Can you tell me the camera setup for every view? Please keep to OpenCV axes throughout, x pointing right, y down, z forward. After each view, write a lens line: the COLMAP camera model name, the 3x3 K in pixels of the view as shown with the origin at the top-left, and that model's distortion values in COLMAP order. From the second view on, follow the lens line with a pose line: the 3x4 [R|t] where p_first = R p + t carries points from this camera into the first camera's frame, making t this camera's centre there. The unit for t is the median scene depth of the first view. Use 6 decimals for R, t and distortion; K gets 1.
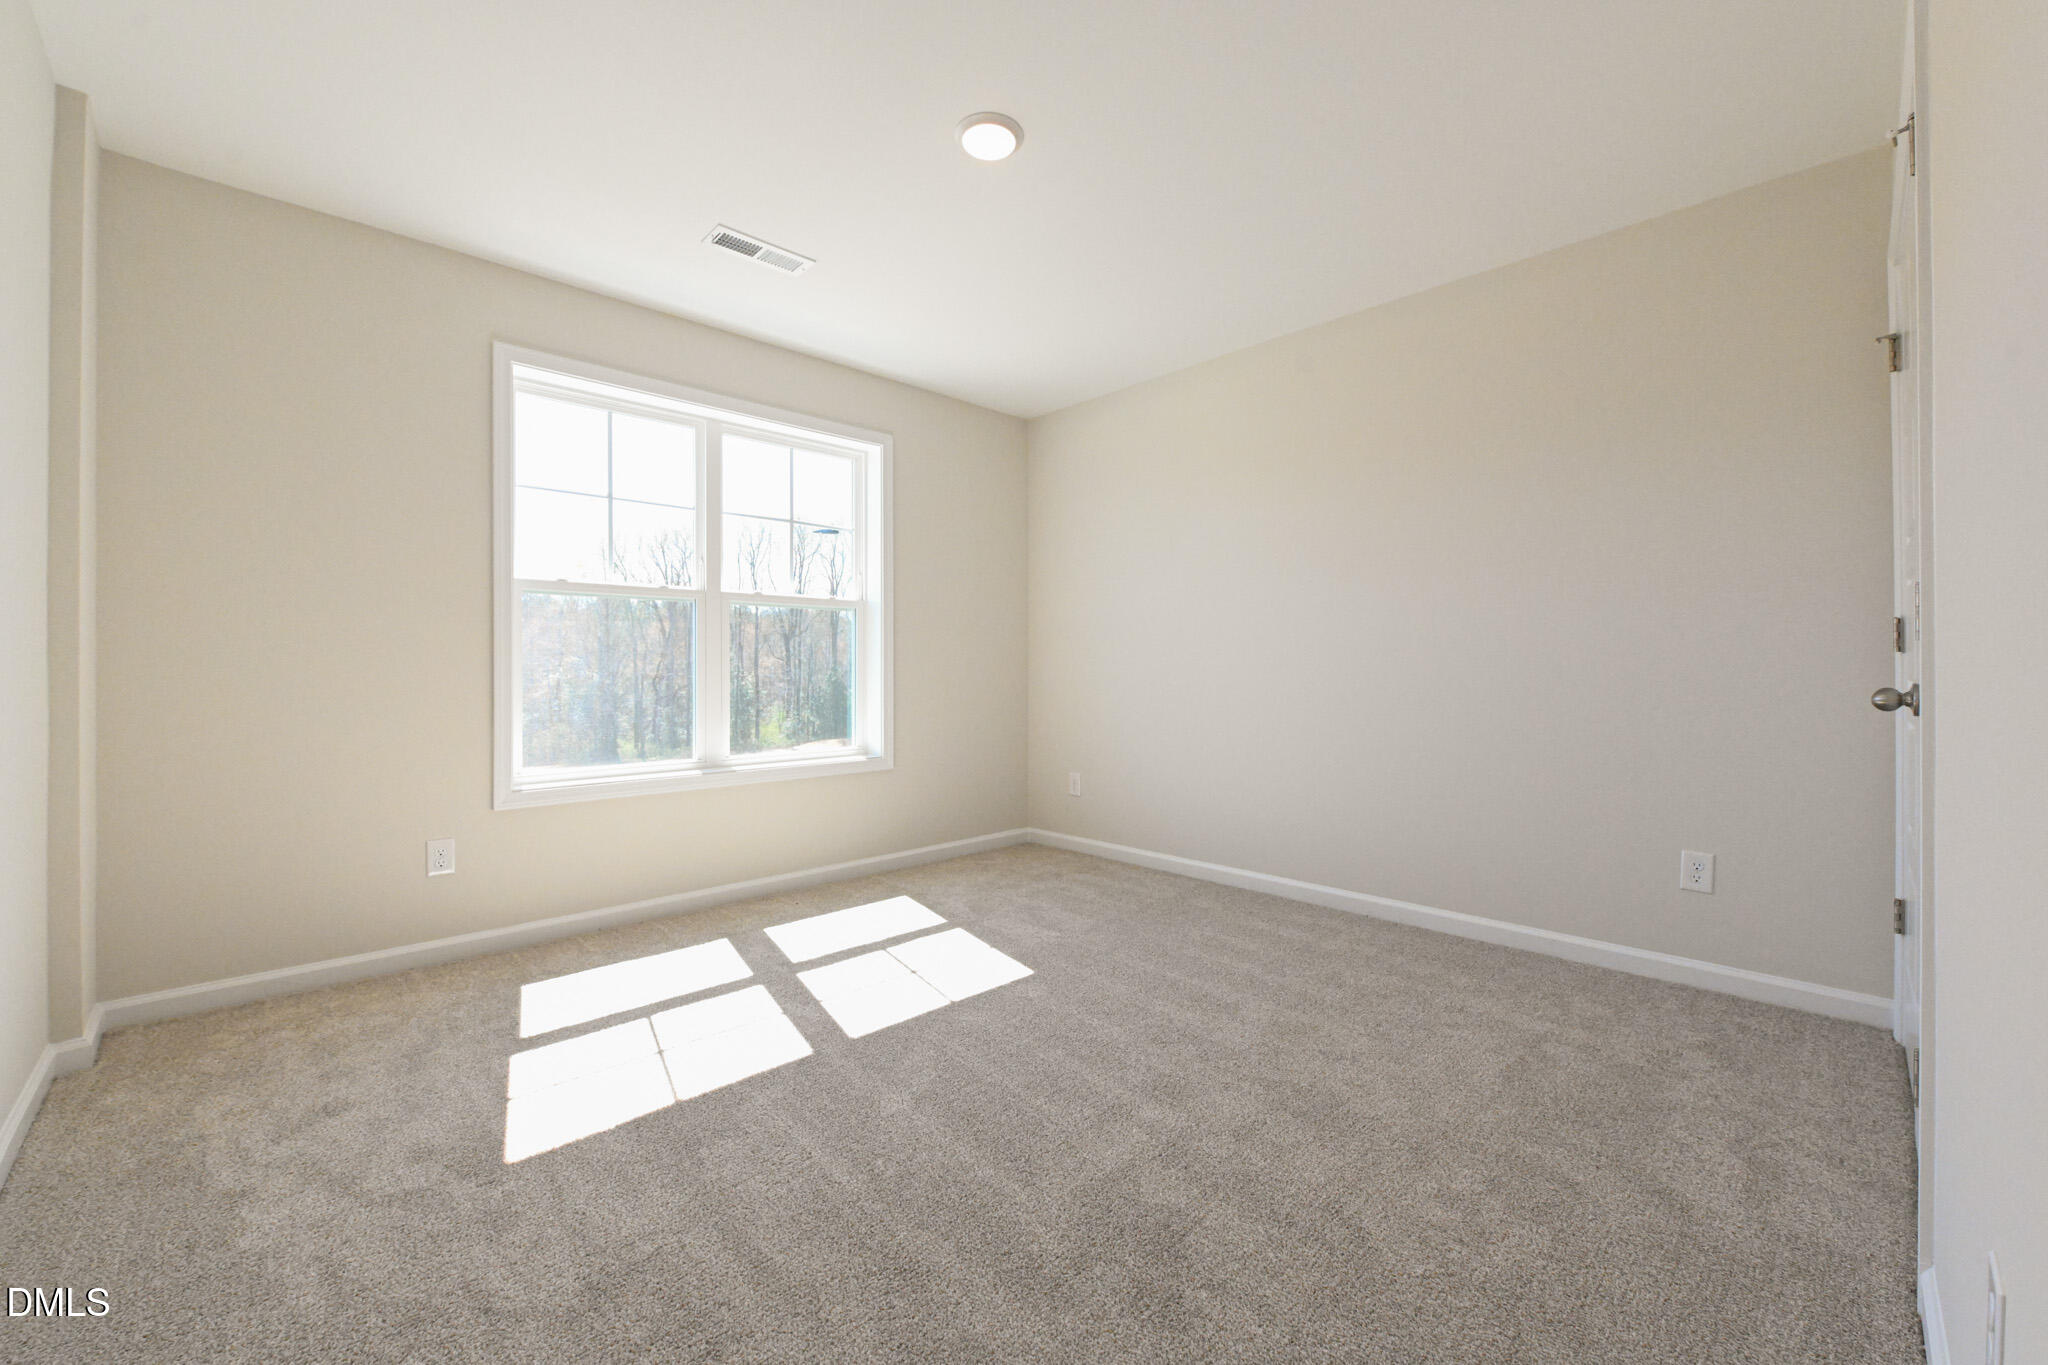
lens RADIAL K [[806.9, 0, 1020.6], [0, 806.9, 682.5], [0, 0, 1]] dist [-0.010185, -0.000376]
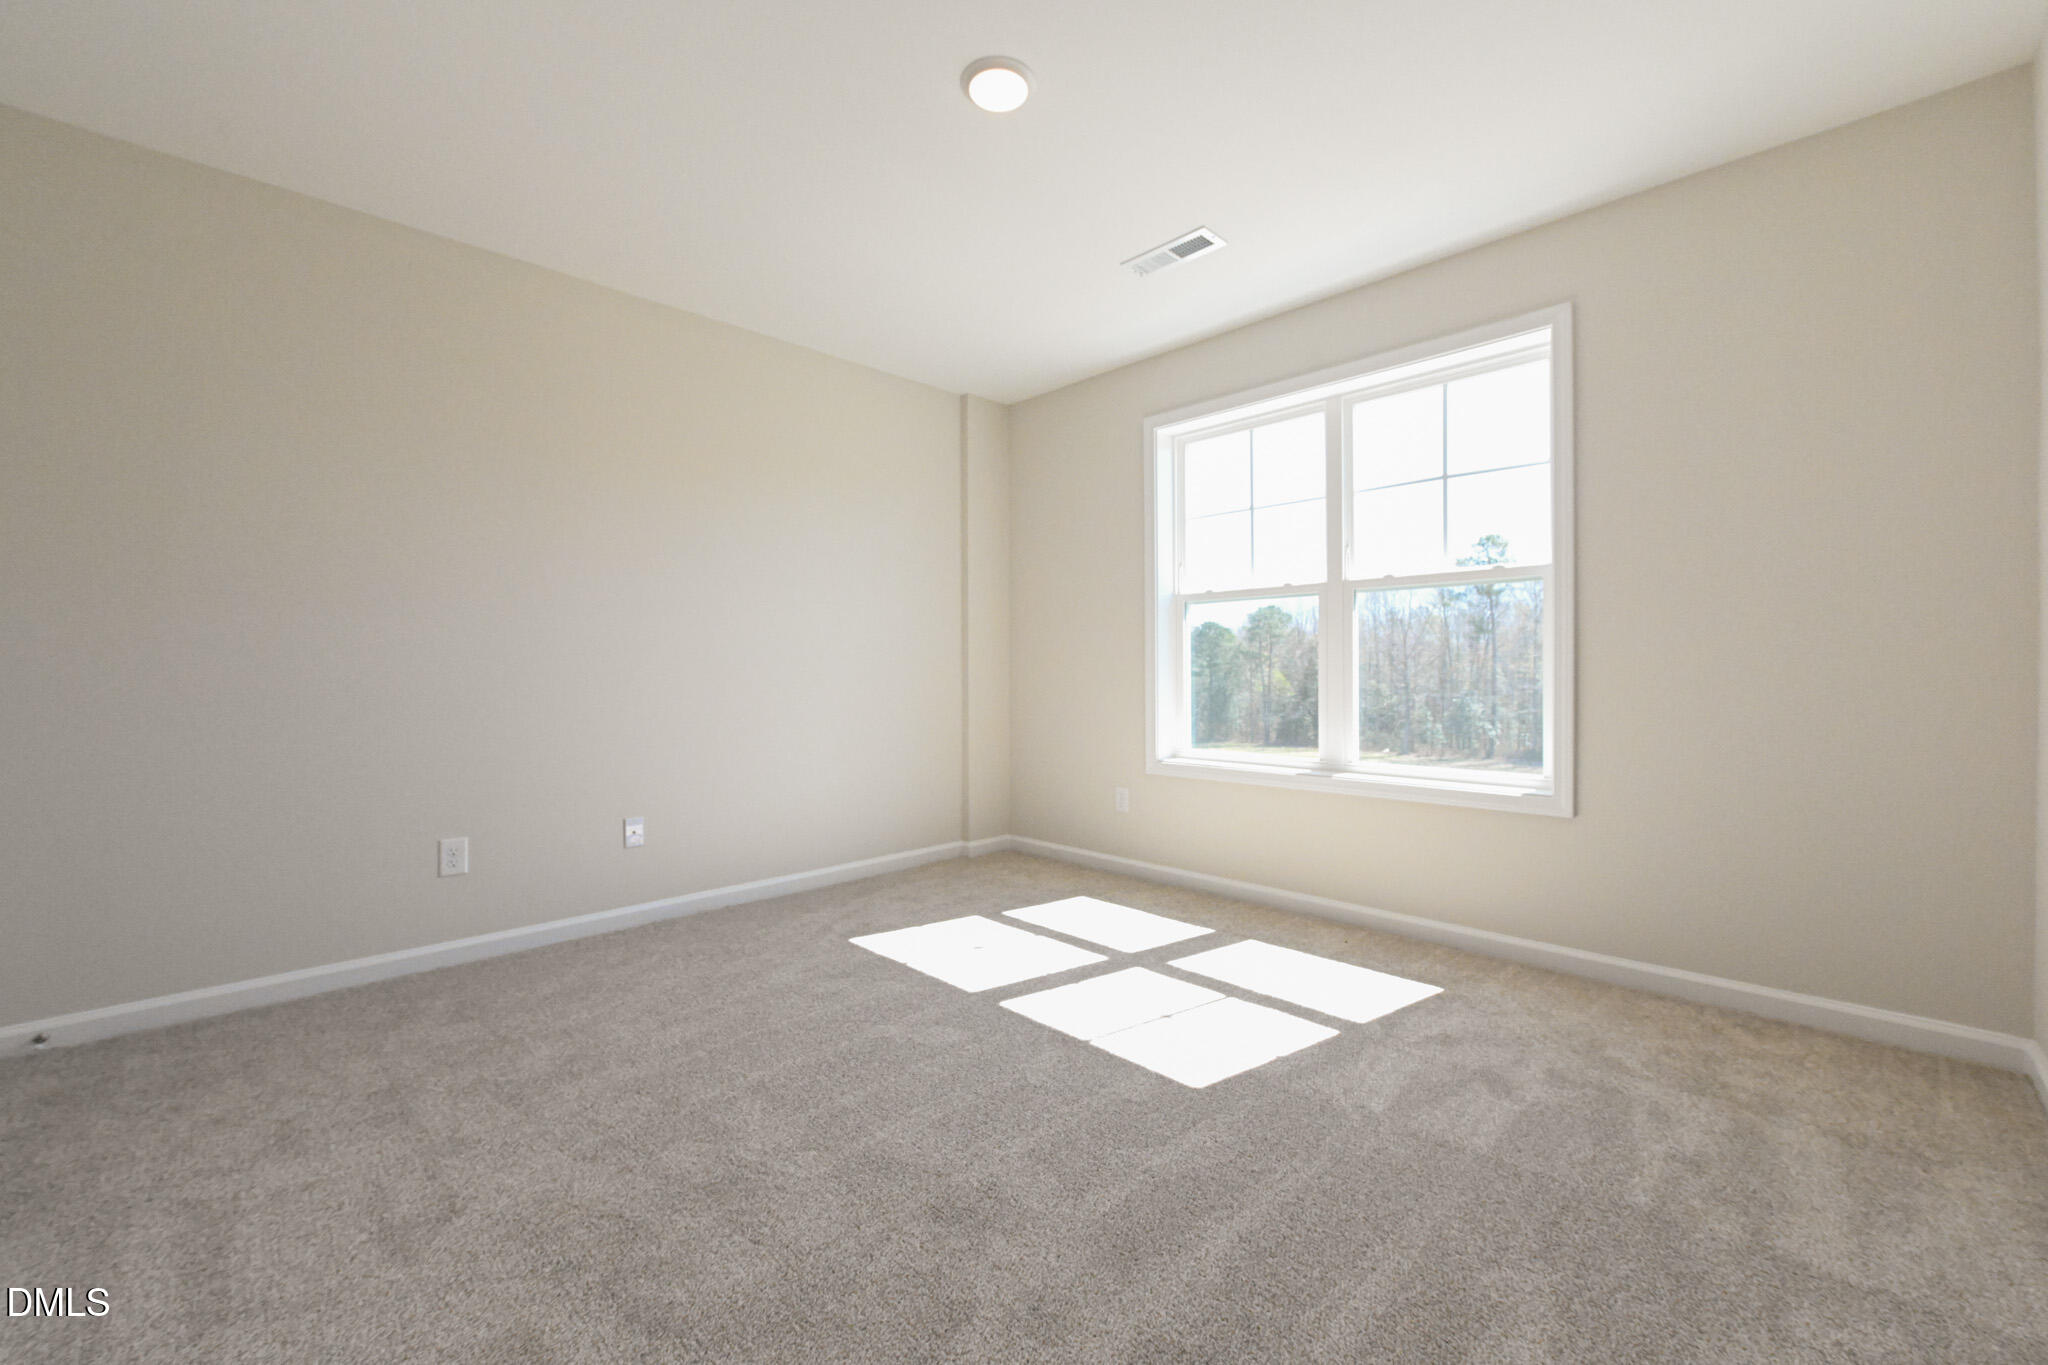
lens RADIAL K [[806.9, 0, 1021.9], [0, 806.9, 680.9], [0, 0, 1]] dist [-0.010185, -0.000376]
pose [[0.018060, 0.010692, -0.999780, 0.650447], [-0.014668, 0.999838, 0.010427, -0.002807], [0.999729, 0.014477, 0.018214, 0.751336]]
